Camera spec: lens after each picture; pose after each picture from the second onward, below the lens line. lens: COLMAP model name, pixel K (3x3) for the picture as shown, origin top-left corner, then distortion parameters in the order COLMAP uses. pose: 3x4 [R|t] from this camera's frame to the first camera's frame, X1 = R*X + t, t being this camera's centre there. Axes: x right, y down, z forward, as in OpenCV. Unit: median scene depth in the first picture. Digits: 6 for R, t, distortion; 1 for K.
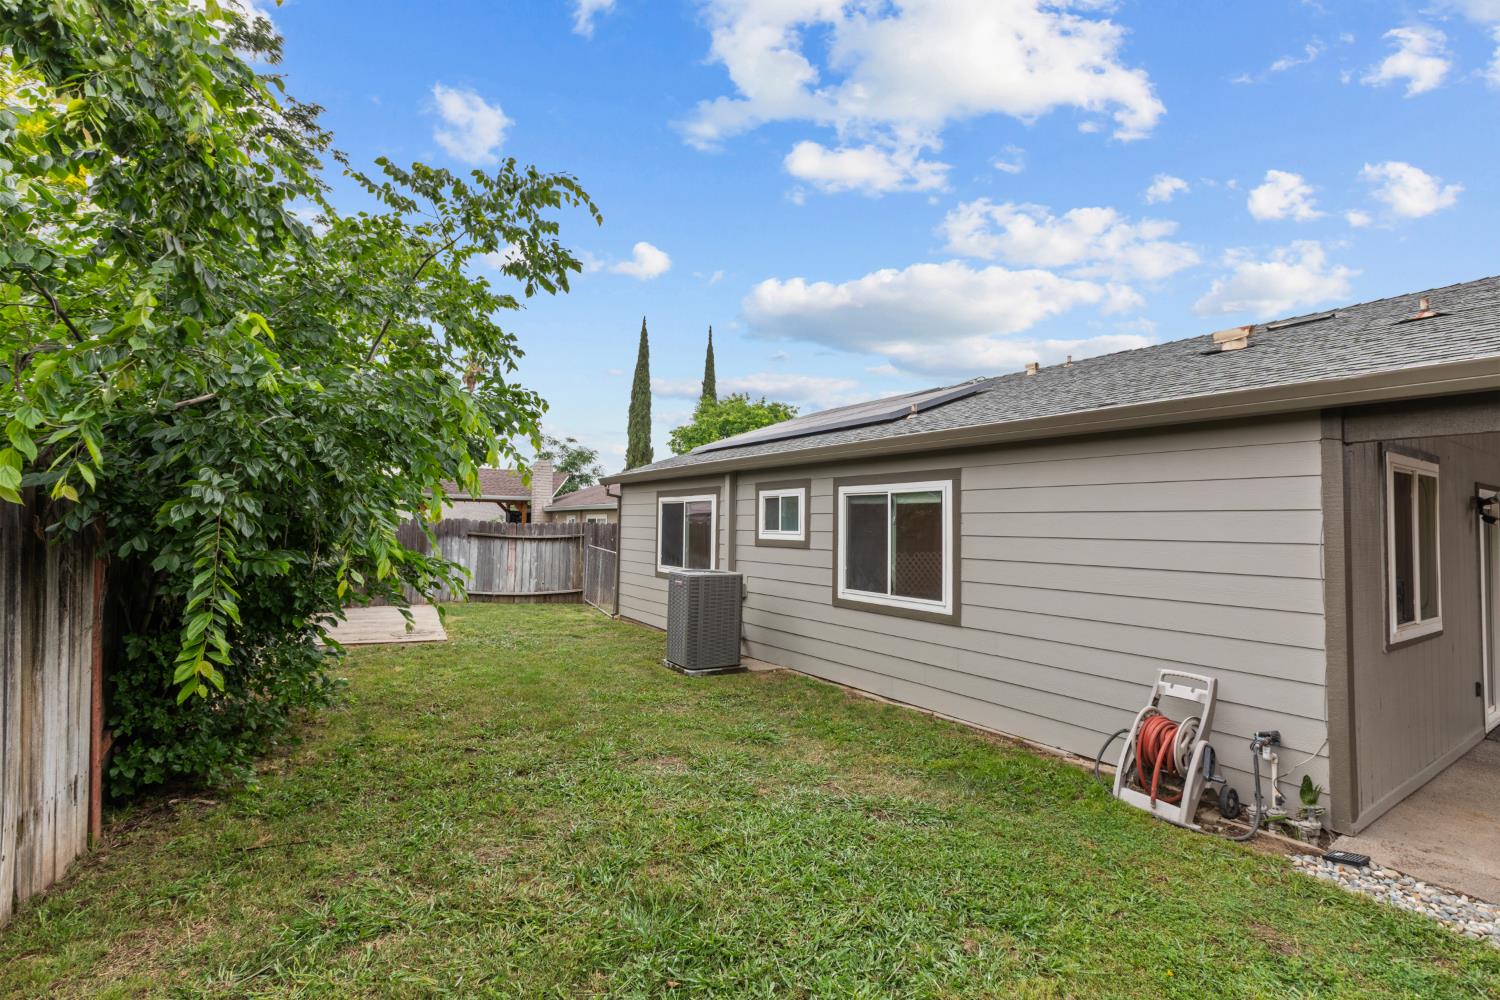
lens RADIAL K [[669.1, 0, 745.5], [0, 669.1, 503.3], [0, 0, 1]] dist [-0.000618, -0.000028]
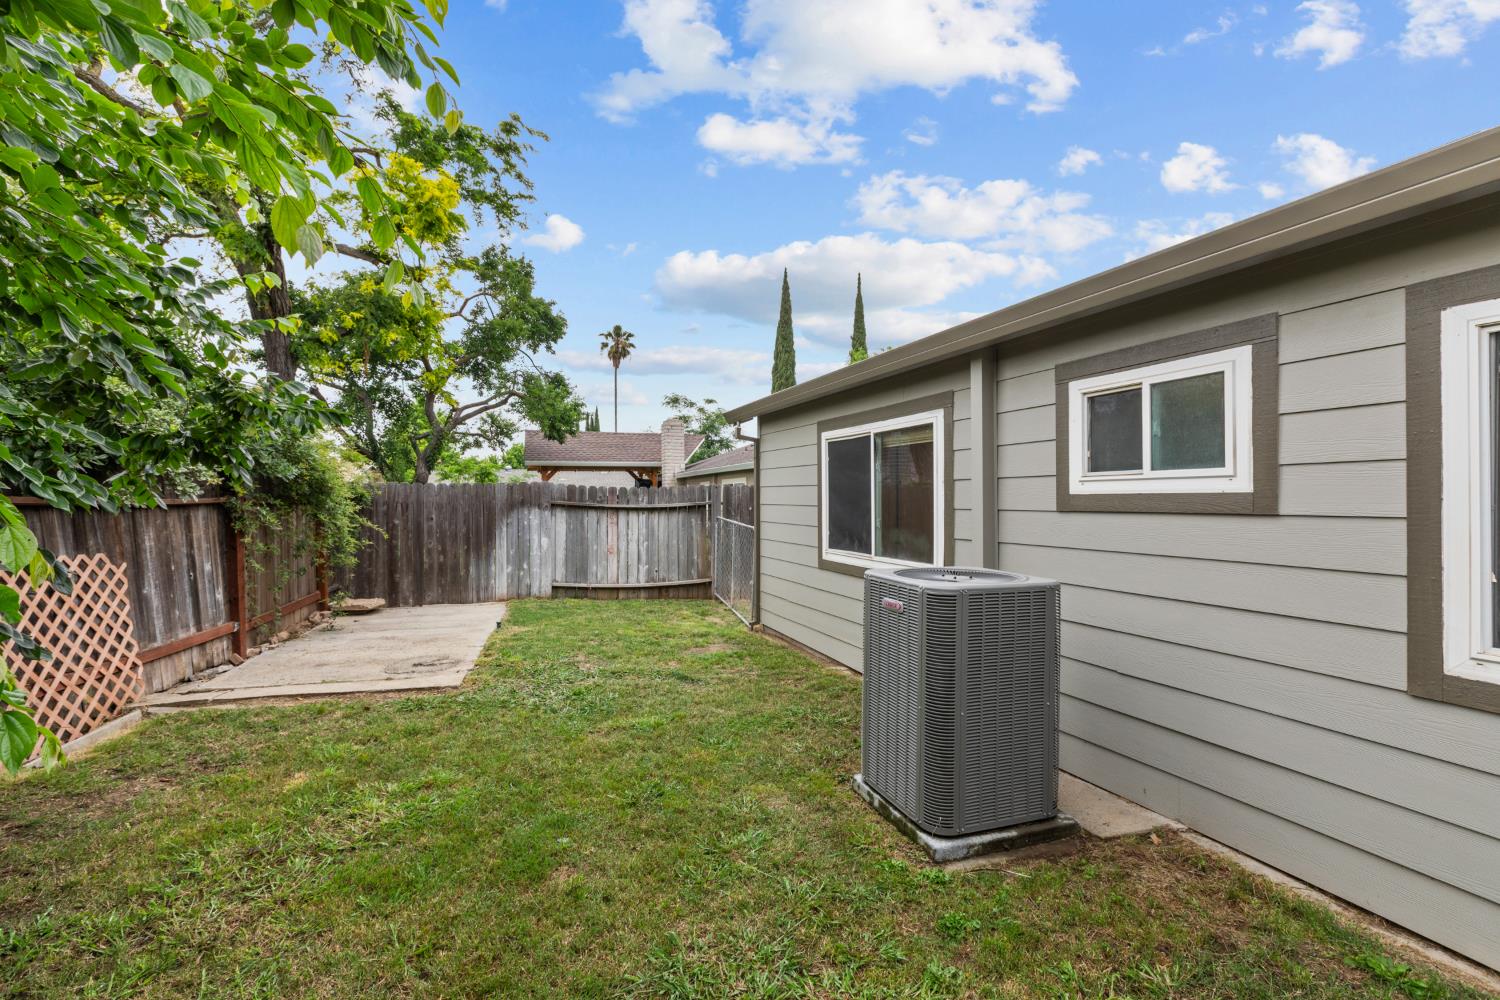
lens RADIAL K [[659.4, 0, 745.4], [0, 659.4, 498.3], [0, 0, 1]] dist [-0.001004, 0.000097]
pose [[0.976058, -0.020234, -0.216567, -0.080927], [0.027644, 0.999130, 0.031240, 0.032815], [0.215746, -0.036479, 0.975768, 0.485869]]
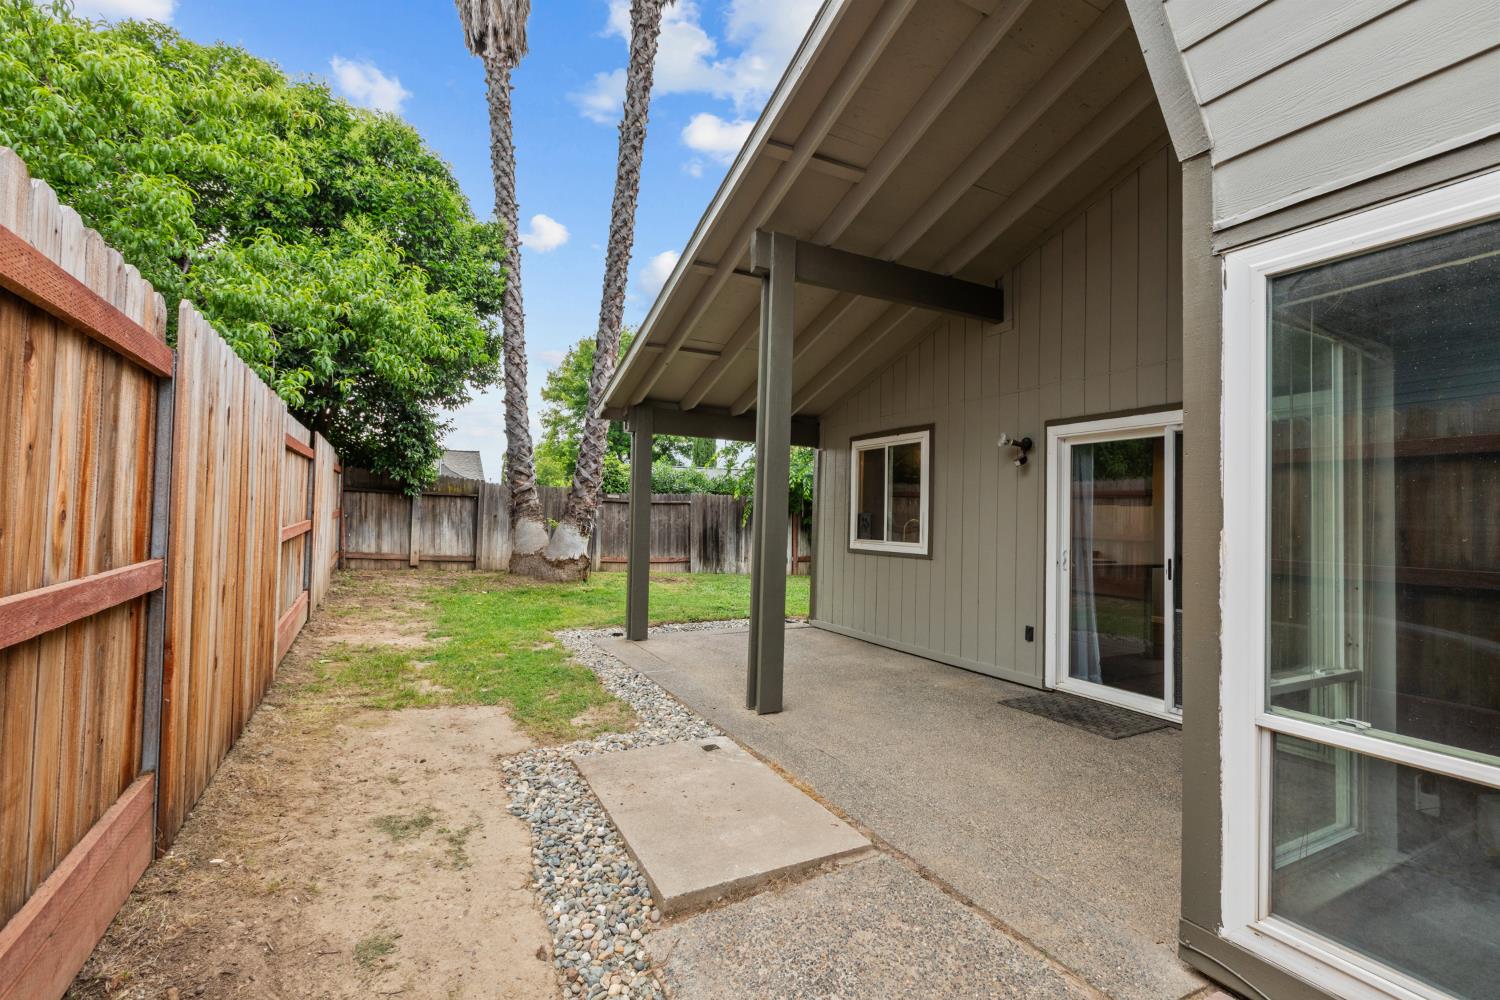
lens RADIAL K [[669.1, 0, 745.5], [0, 669.1, 503.3], [0, 0, 1]] dist [-0.000618, -0.000028]
pose [[-0.118793, -0.044052, -0.991941, 1.234568], [0.011910, 0.998880, -0.045787, 0.073834], [0.992848, -0.017254, -0.118135, 0.408603]]
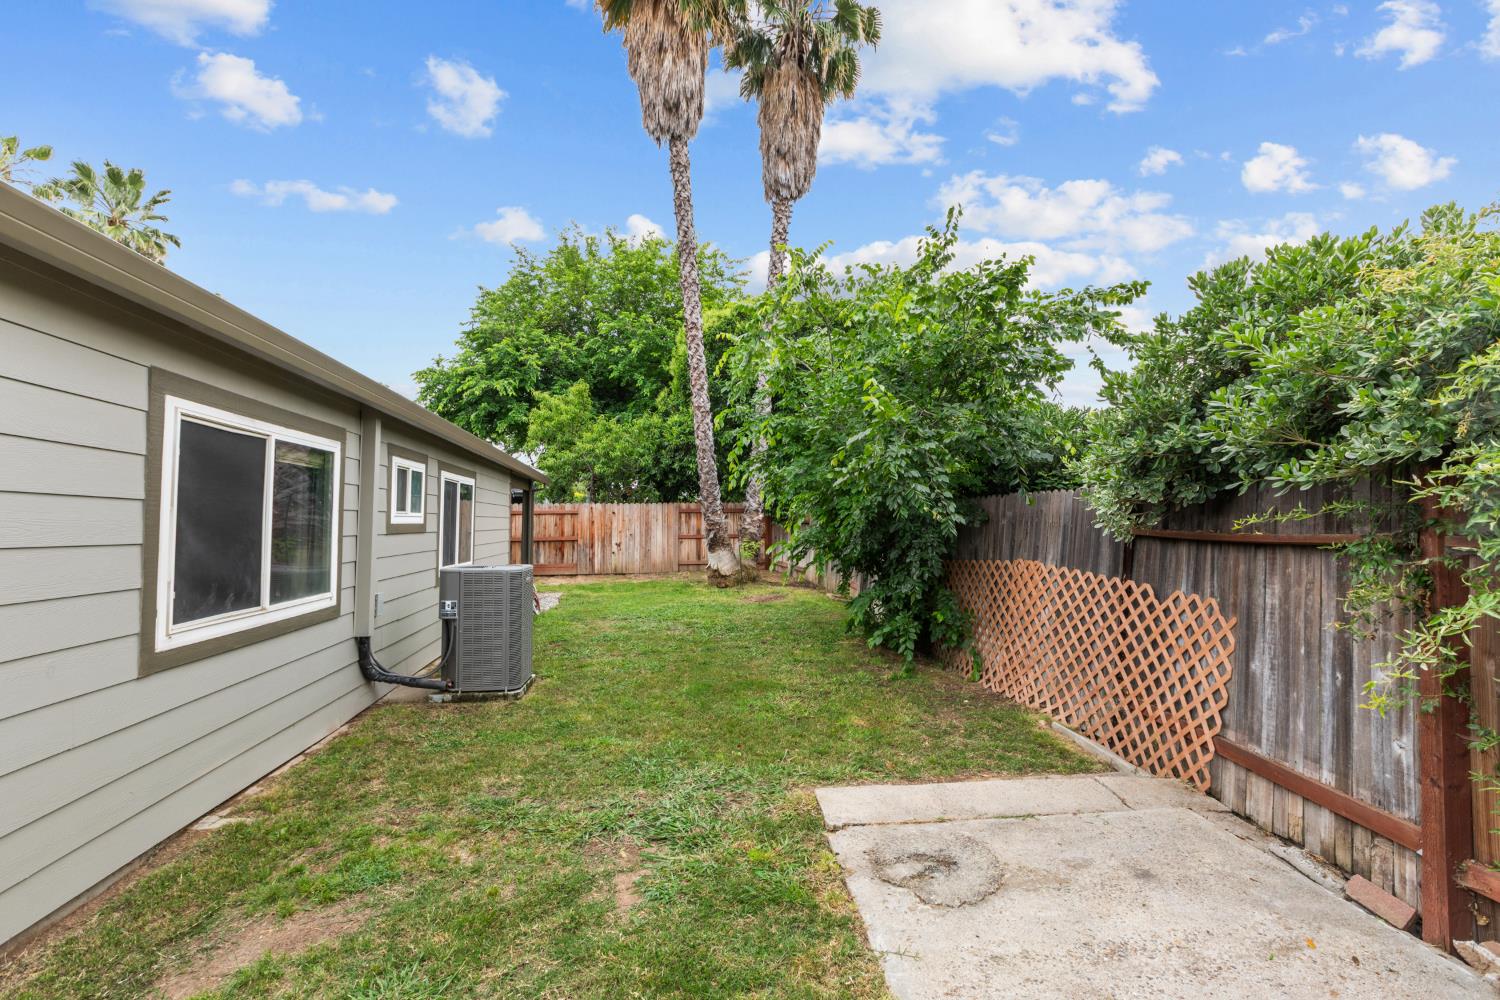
lens RADIAL K [[663.9, 0, 748.3], [0, 663.9, 500.7], [0, 0, 1]] dist [0.001189, 0.000280]
pose [[-0.911889, -0.009783, 0.410321, -0.541922], [-0.038610, 0.997327, -0.062028, 0.051546], [-0.408617, -0.072405, -0.909829, 1.320623]]
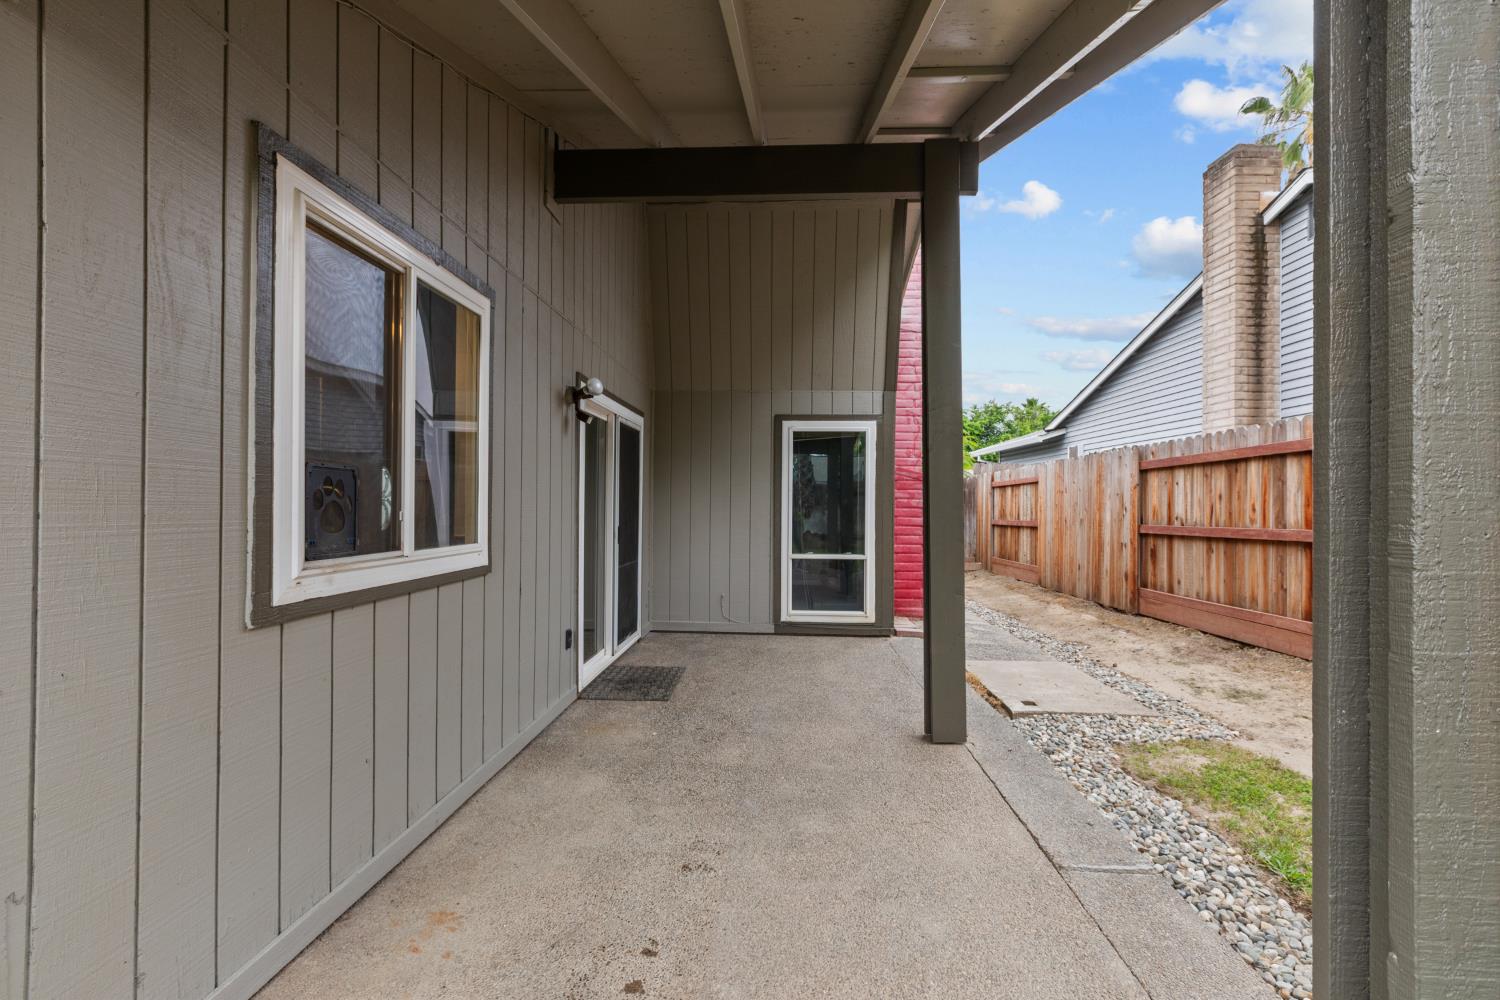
lens RADIAL K [[663.9, 0, 748.3], [0, 663.9, 500.7], [0, 0, 1]] dist [0.001189, 0.000280]
pose [[0.603948, -0.007171, 0.796991, 0.354401], [-0.023287, 0.999374, 0.026638, 0.054766], [-0.796683, -0.034647, 0.603403, 0.221030]]
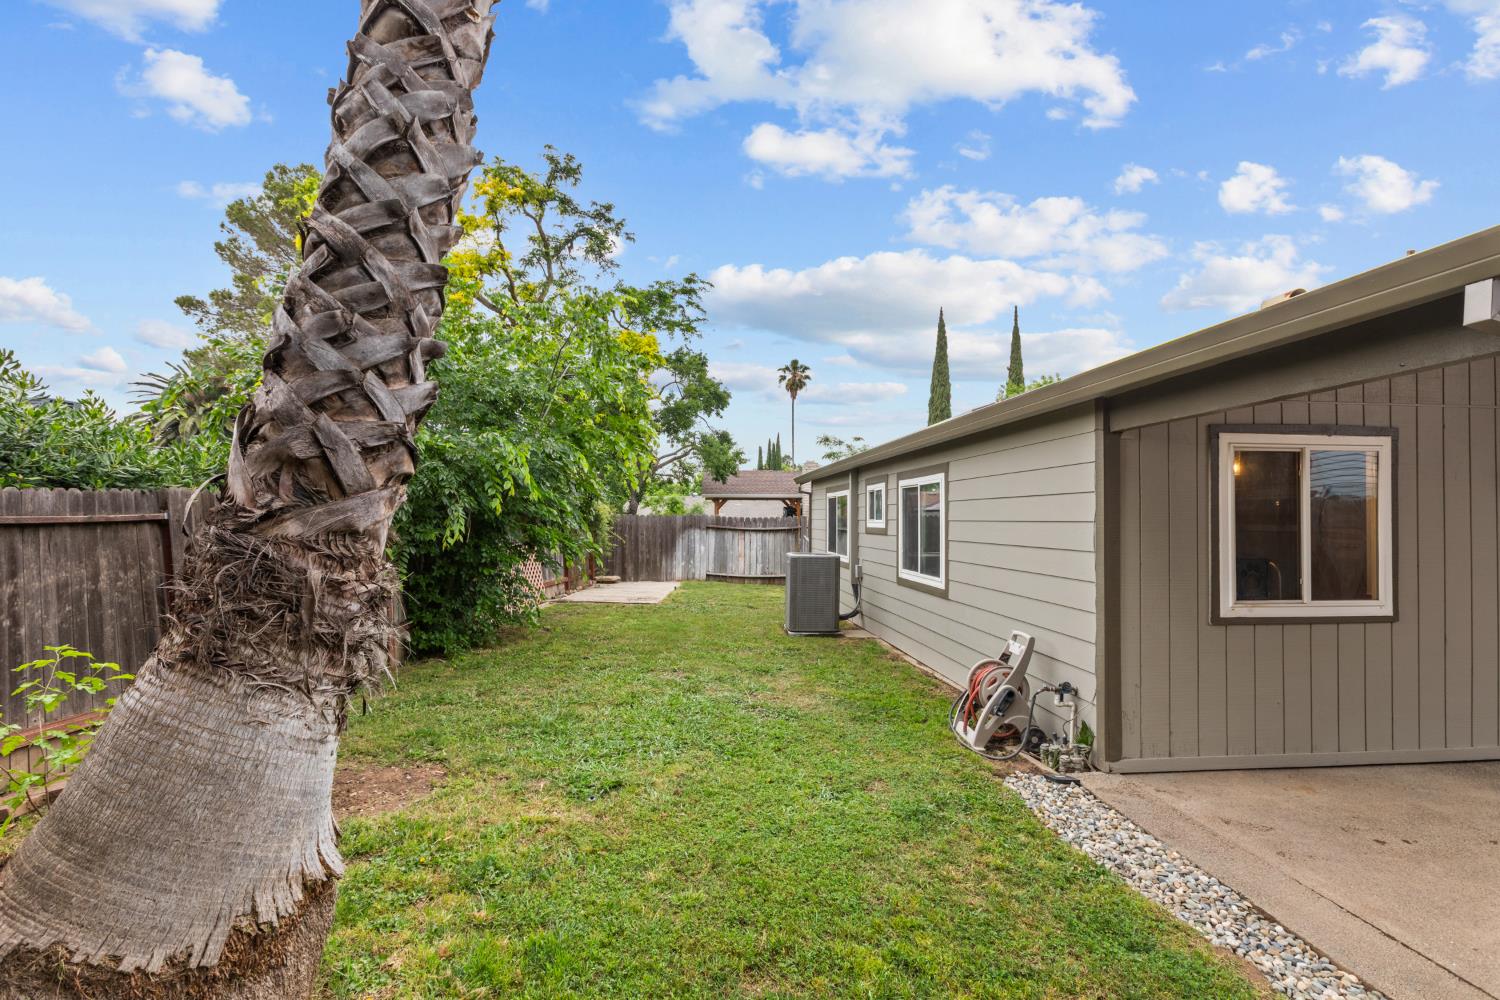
lens RADIAL K [[688.9, 0, 758.8], [0, 688.9, 506.7], [0, 0, 1]] dist [0.002420, -0.000460]
pose [[0.887040, -0.019723, -0.461270, 0.360690], [0.025093, 0.999670, 0.005512, 0.005772], [0.461009, -0.016465, 0.887243, -0.128143]]
